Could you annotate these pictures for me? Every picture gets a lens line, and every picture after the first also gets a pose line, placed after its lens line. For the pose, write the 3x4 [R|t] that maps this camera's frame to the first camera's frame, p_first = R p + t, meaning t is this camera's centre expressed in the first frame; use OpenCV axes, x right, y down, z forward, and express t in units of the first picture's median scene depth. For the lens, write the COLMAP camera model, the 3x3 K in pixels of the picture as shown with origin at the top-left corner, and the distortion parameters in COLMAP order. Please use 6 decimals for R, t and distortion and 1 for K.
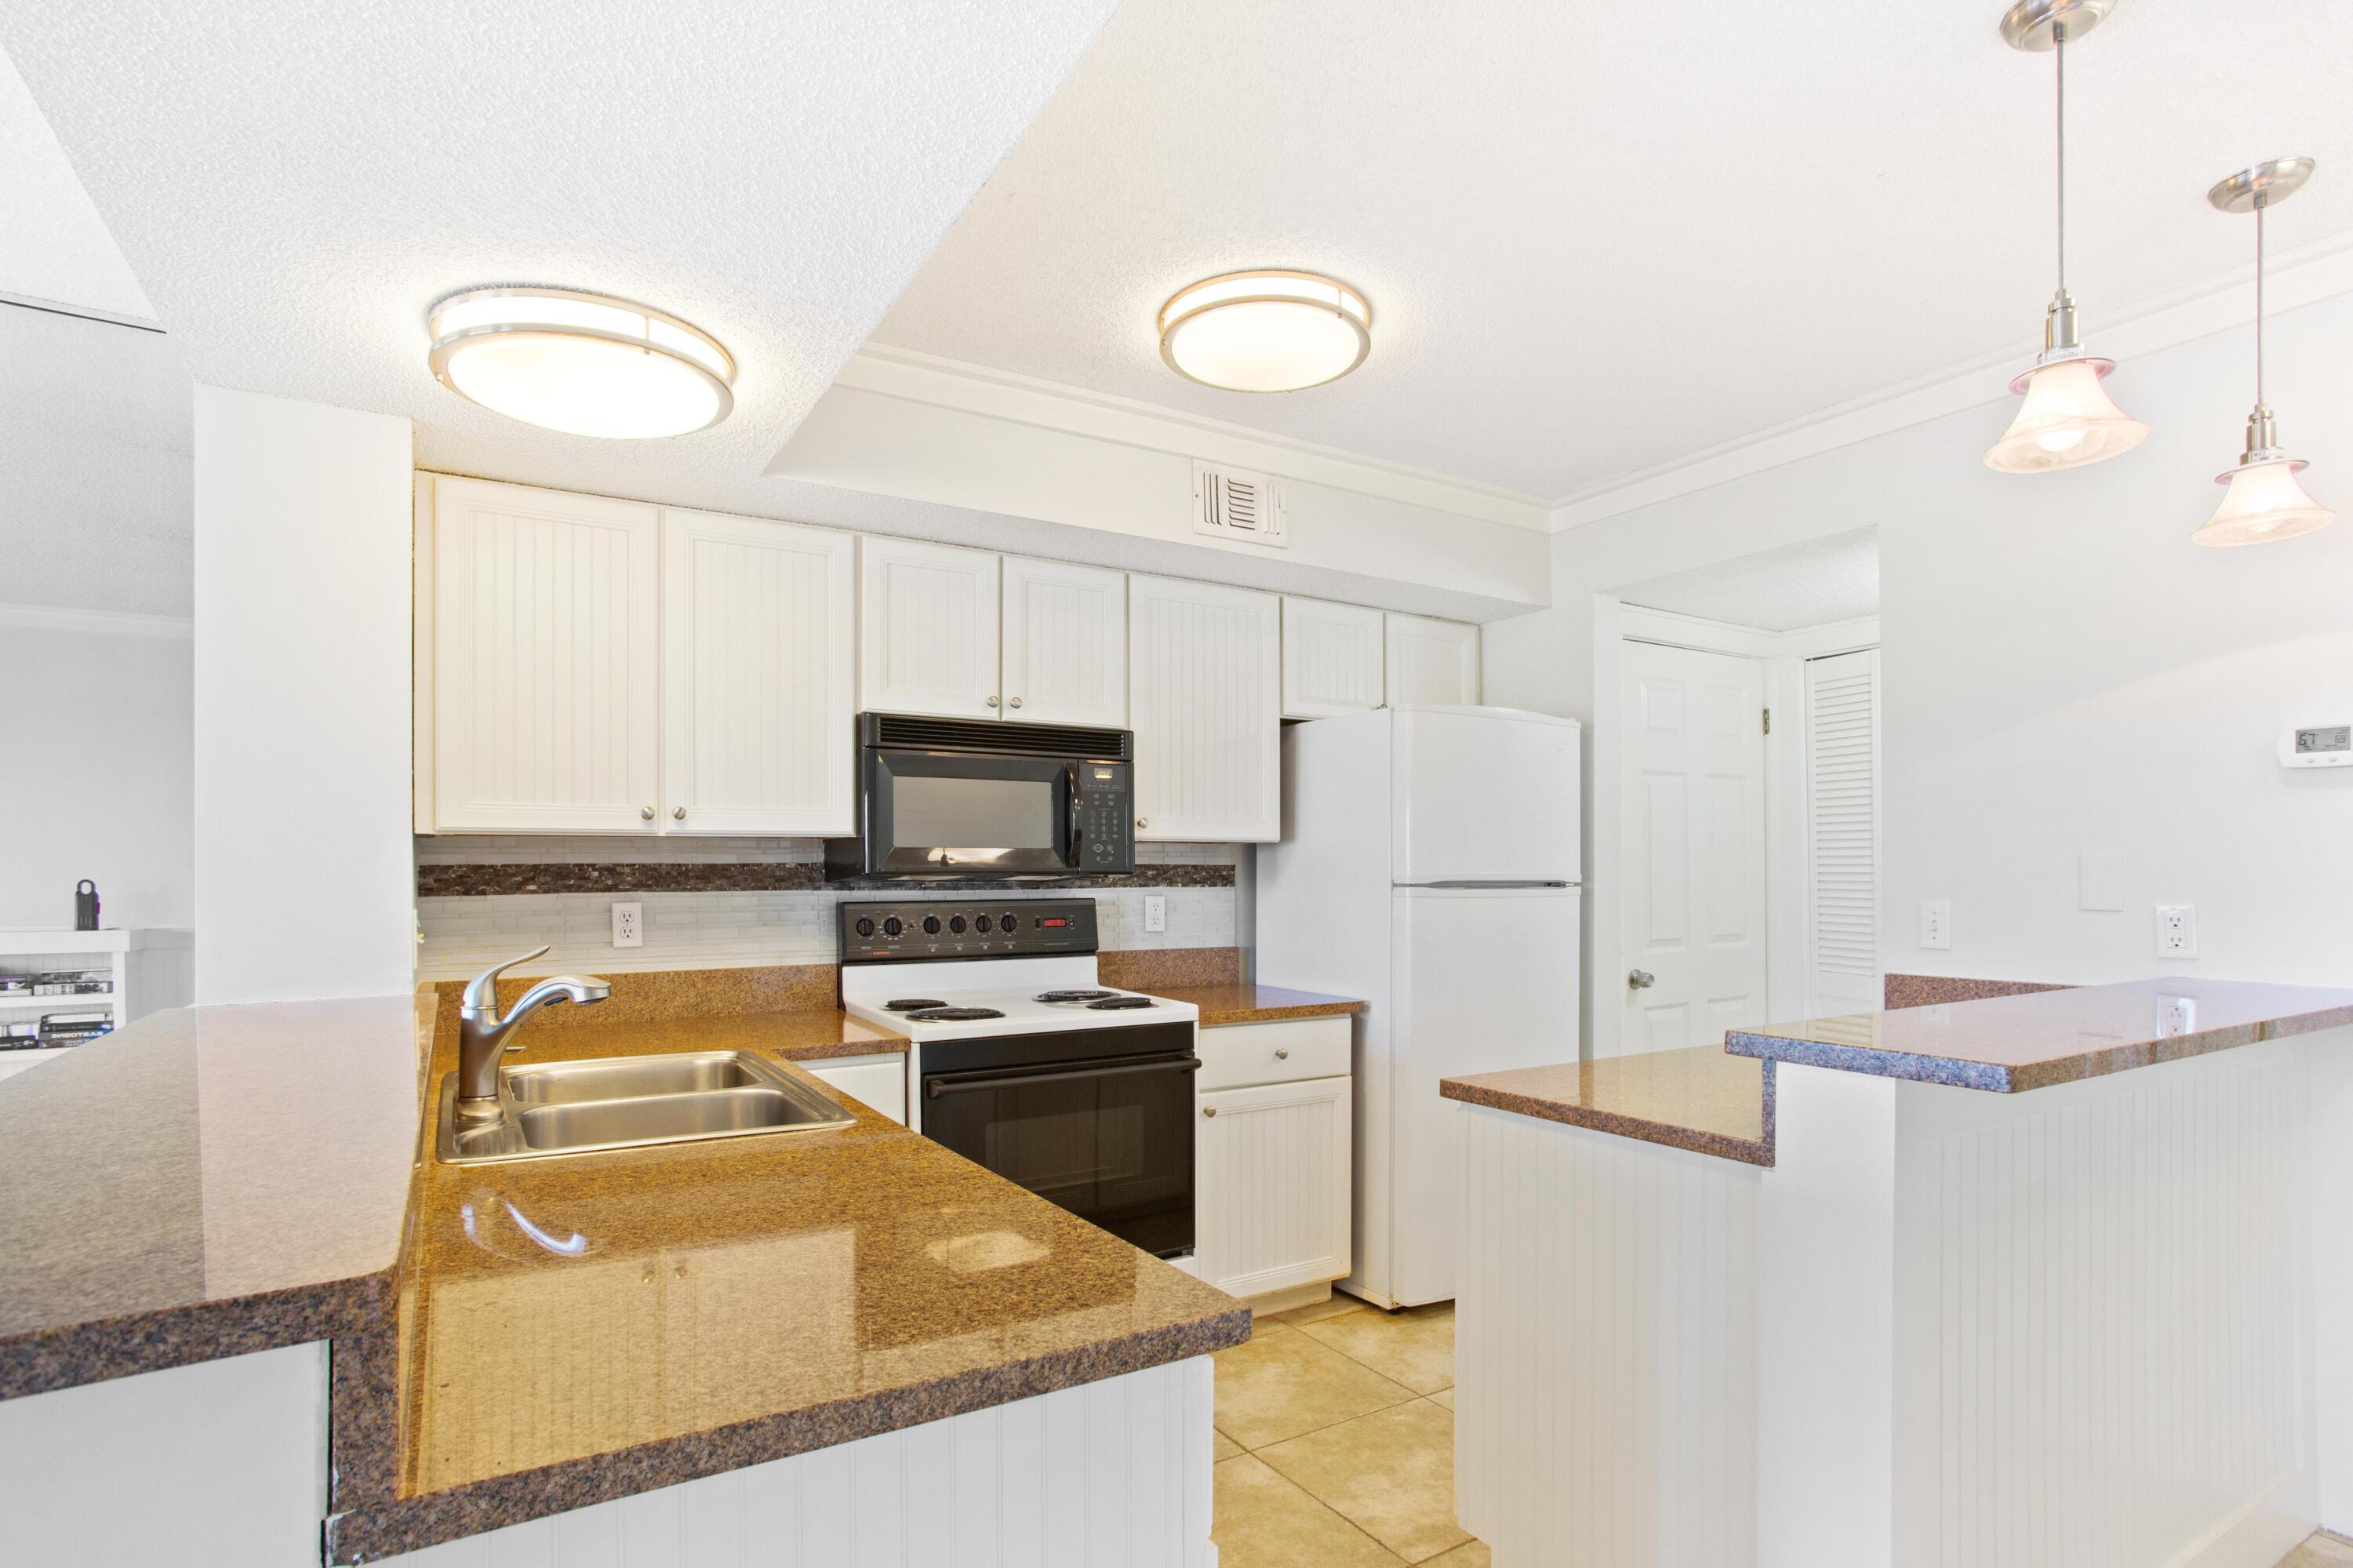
lens RADIAL K [[1154.8, 0, 1171.5], [0, 1154.8, 861.8], [0, 0, 1]] dist [-0.006834, 0.000454]
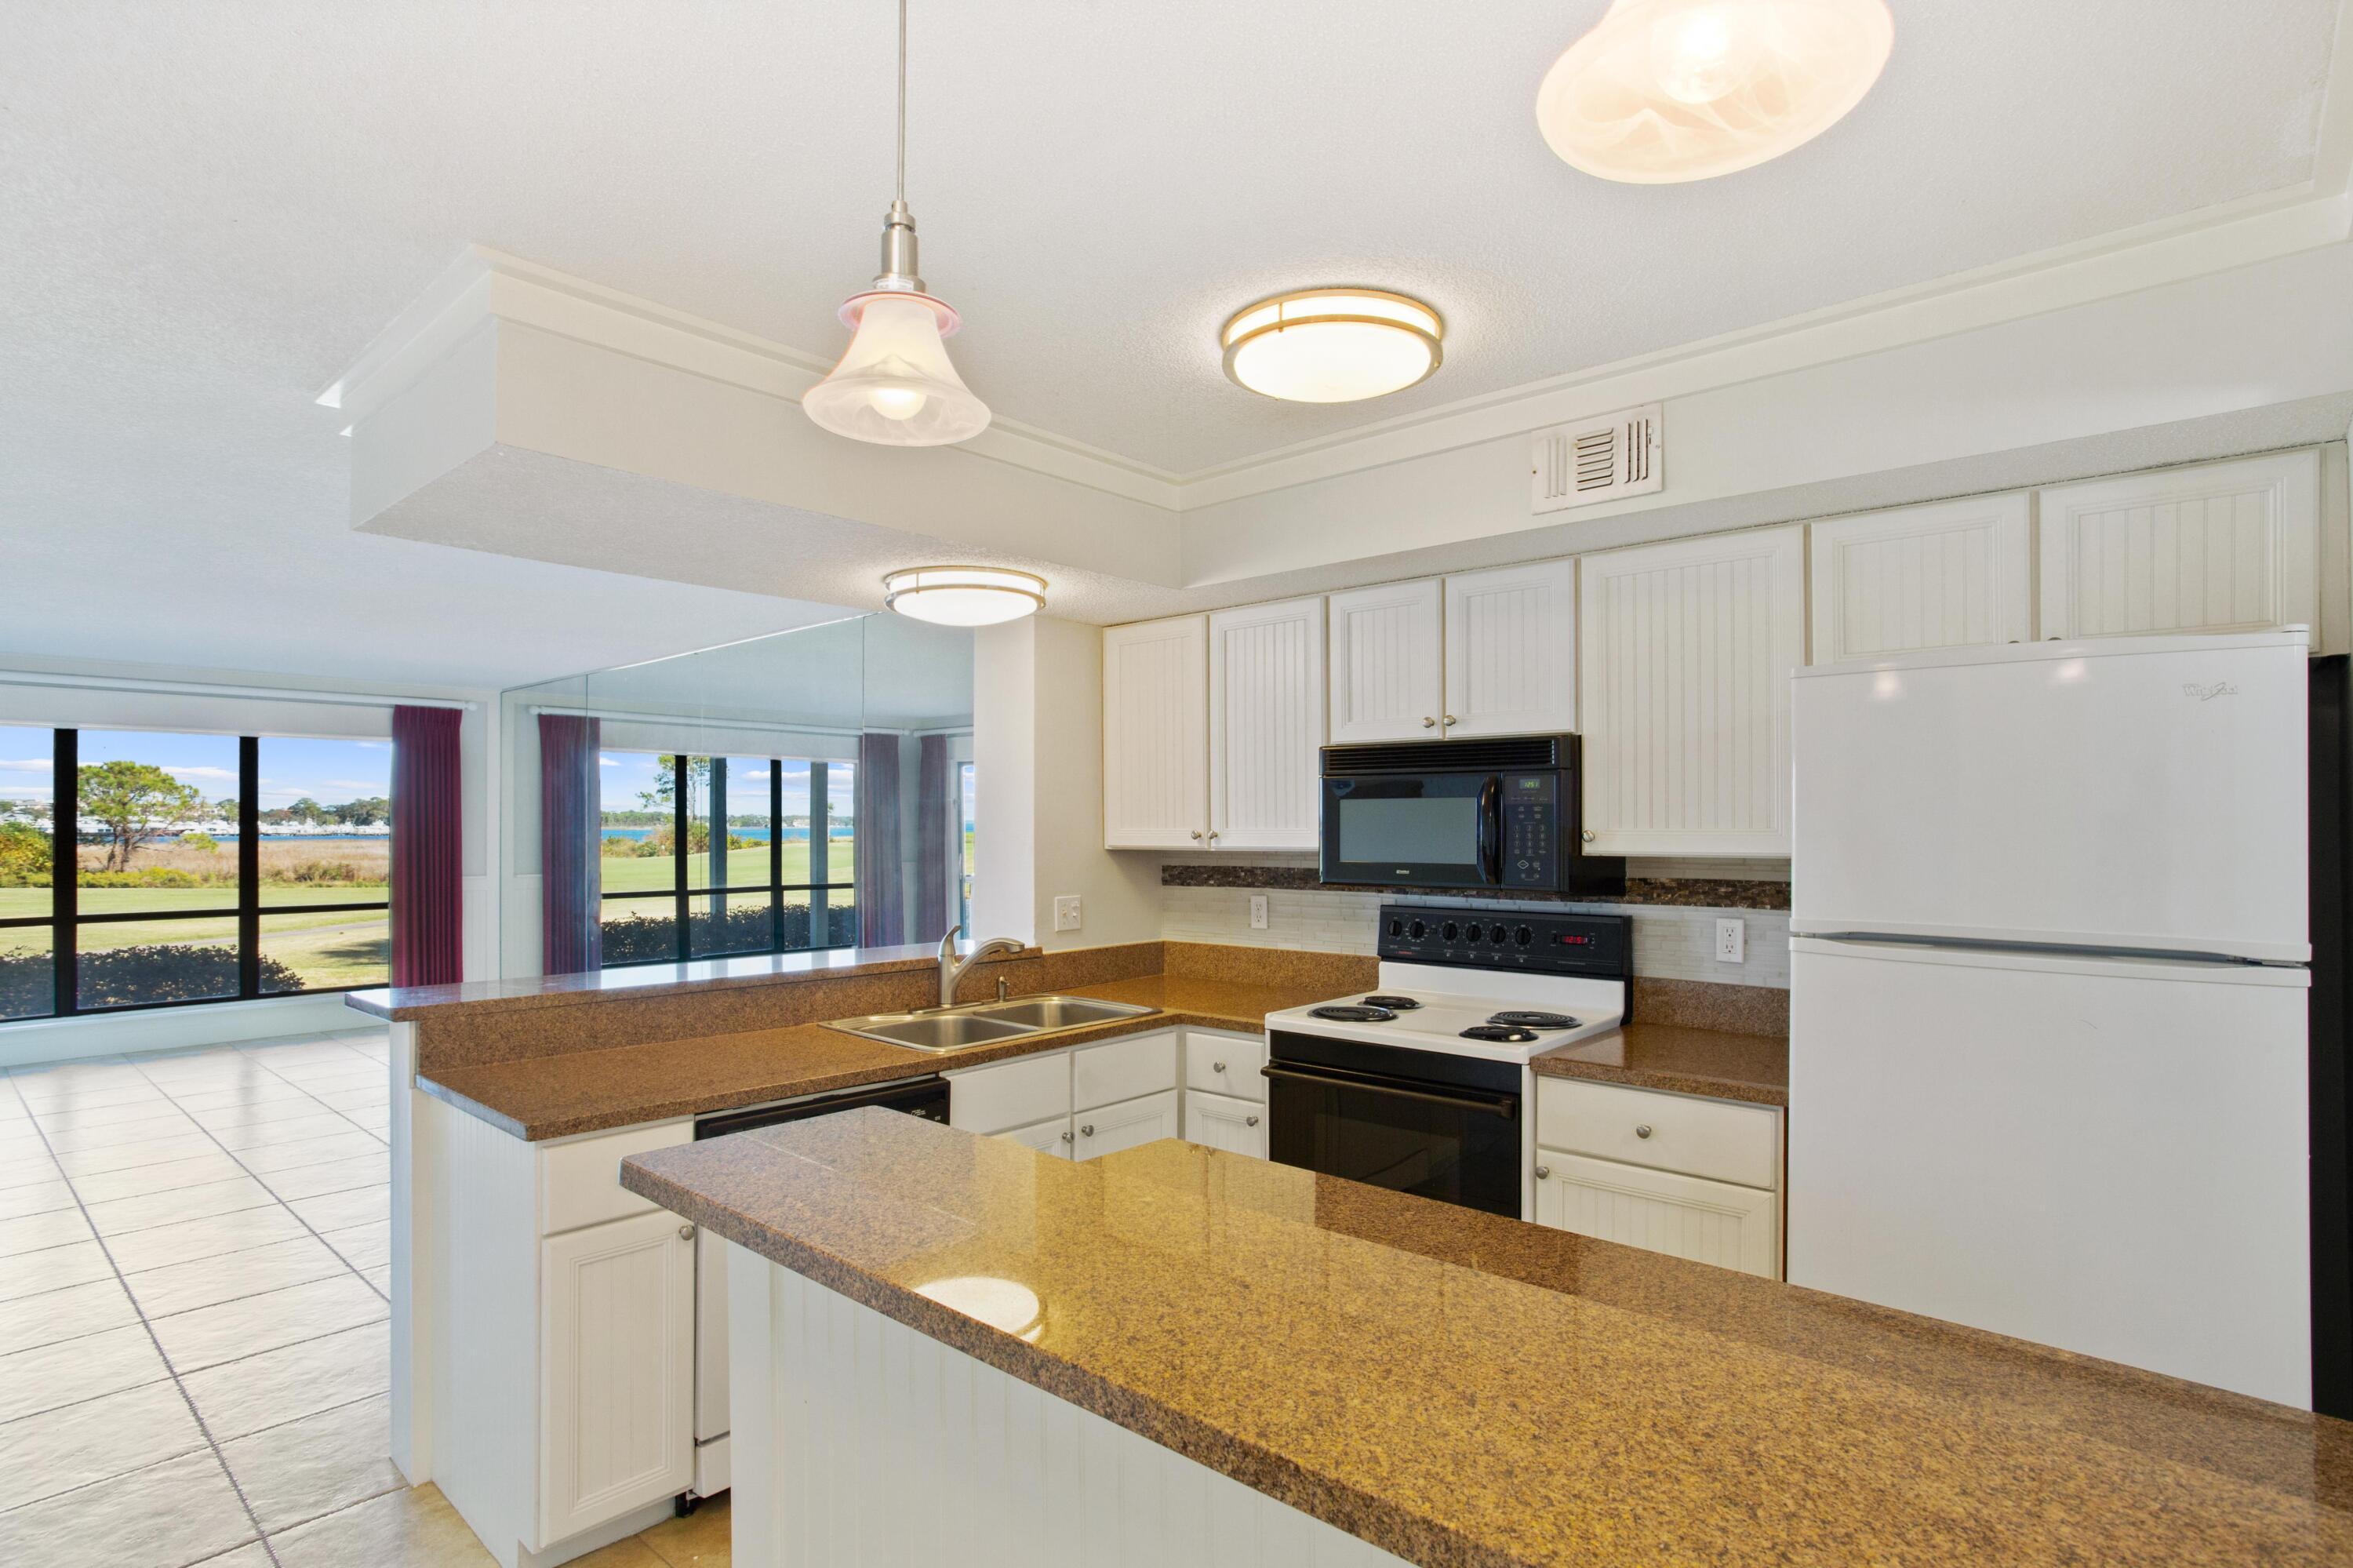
lens RADIAL K [[1154.8, 0, 1171.7], [0, 1154.8, 808.7], [0, 0, 1]] dist [-0.006834, 0.000454]
pose [[0.333679, -0.013641, -0.942588, 0.728300], [0.008660, 0.999897, -0.011405, -0.049122], [0.942647, -0.004357, 0.333763, 0.420737]]
